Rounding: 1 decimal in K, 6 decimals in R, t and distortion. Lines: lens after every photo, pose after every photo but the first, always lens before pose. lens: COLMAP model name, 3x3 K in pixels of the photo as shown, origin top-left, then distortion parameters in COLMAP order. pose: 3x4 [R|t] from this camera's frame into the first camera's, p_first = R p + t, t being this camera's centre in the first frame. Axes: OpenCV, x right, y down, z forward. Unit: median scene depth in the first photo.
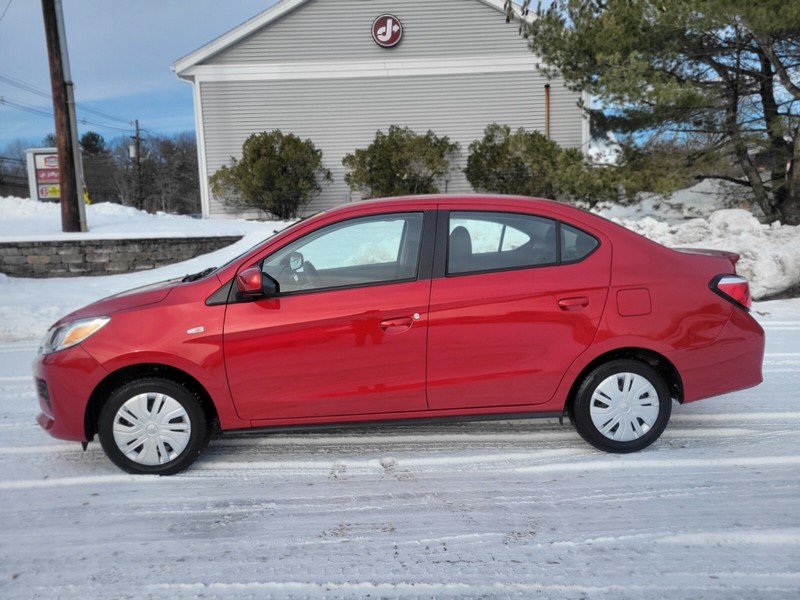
lens RADIAL K [[597.1, 0, 398.0], [0, 597.1, 302.3], [0, 0, 1]] dist [0.023640, -0.005643]
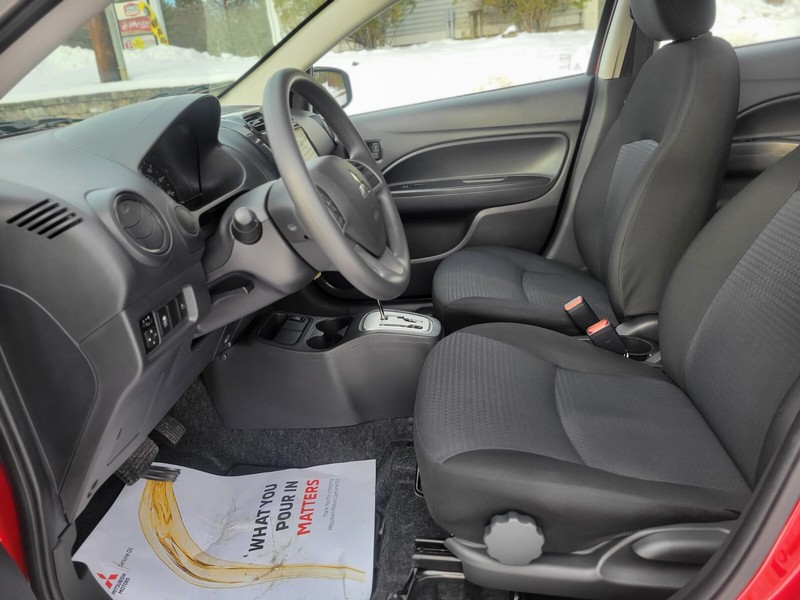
lens RADIAL K [[614.5, 0, 400.7], [0, 614.5, 312.4], [0, 0, 1]] dist [-0.045540, -0.004704]
pose [[0.984020, 0.019985, -0.176936, -0.015515], [0.024188, 0.969468, 0.244022, -0.007655], [0.176410, -0.244402, 0.953492, 0.221089]]
